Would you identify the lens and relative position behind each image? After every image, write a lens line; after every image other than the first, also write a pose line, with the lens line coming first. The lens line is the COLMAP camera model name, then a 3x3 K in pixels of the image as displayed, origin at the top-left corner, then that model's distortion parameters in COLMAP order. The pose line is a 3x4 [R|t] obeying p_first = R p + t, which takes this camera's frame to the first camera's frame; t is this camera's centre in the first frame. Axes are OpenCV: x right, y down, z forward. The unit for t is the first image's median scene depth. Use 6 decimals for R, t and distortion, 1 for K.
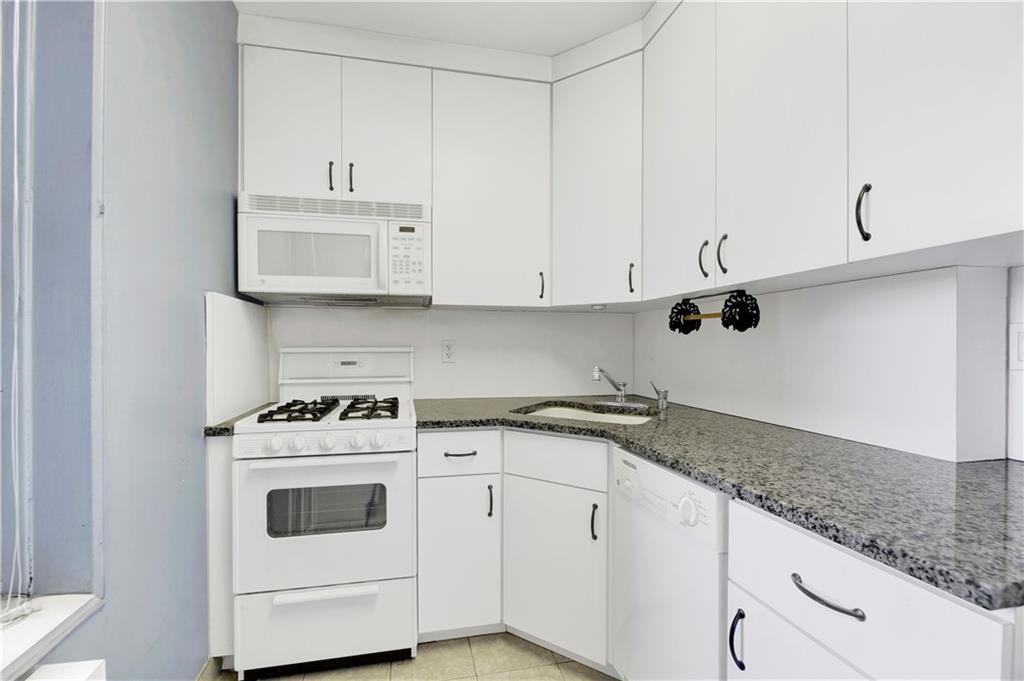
lens RADIAL K [[446.3, 0, 508.3], [0, 446.3, 349.3], [0, 0, 1]] dist [-0.002940, -0.000850]
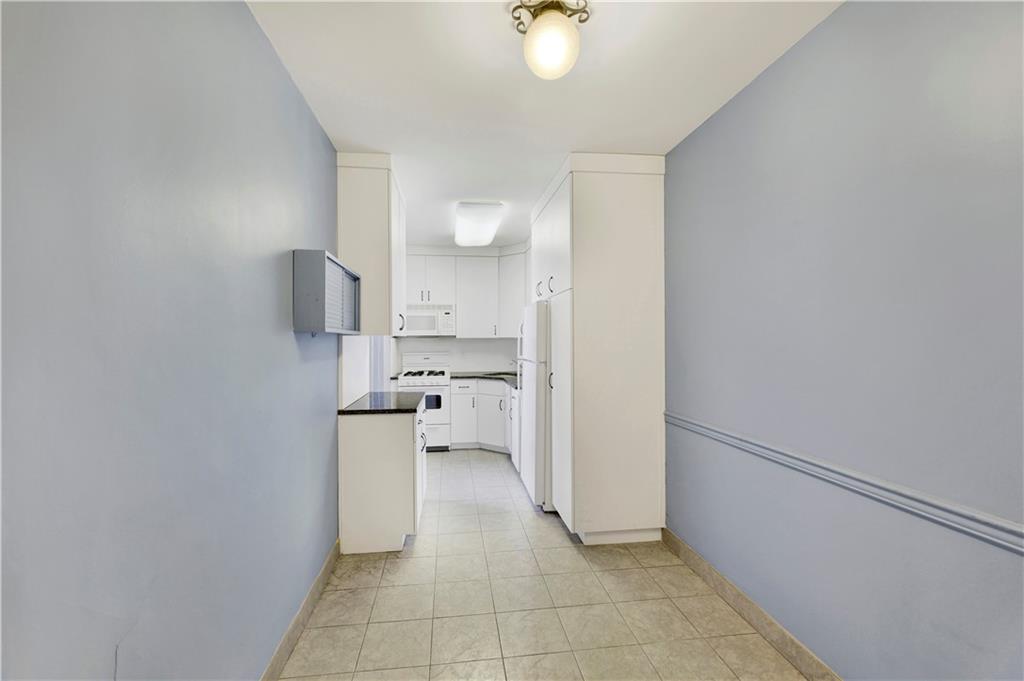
lens RADIAL K [[480.9, 0, 519.6], [0, 480.9, 335.0], [0, 0, 1]] dist [0.001342, 0.000007]
pose [[0.996626, -0.005057, -0.081917, 0.542065], [0.004102, 0.999922, -0.011822, -0.089705], [0.081971, 0.011446, 0.996569, -2.266618]]
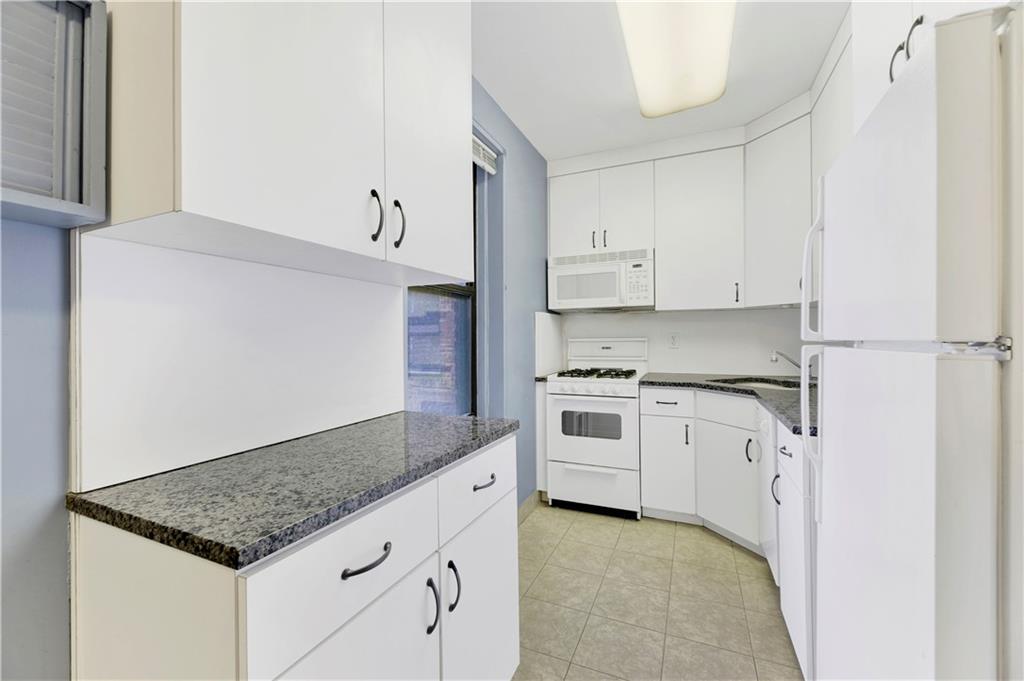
lens RADIAL K [[446.3, 0, 493.8], [0, 446.3, 337.4], [0, 0, 1]] dist [-0.002940, -0.000850]
pose [[0.793203, -0.008156, -0.608903, 0.367622], [0.004336, 0.999961, -0.007747, 0.004151], [0.608942, 0.003505, 0.793207, -0.649239]]
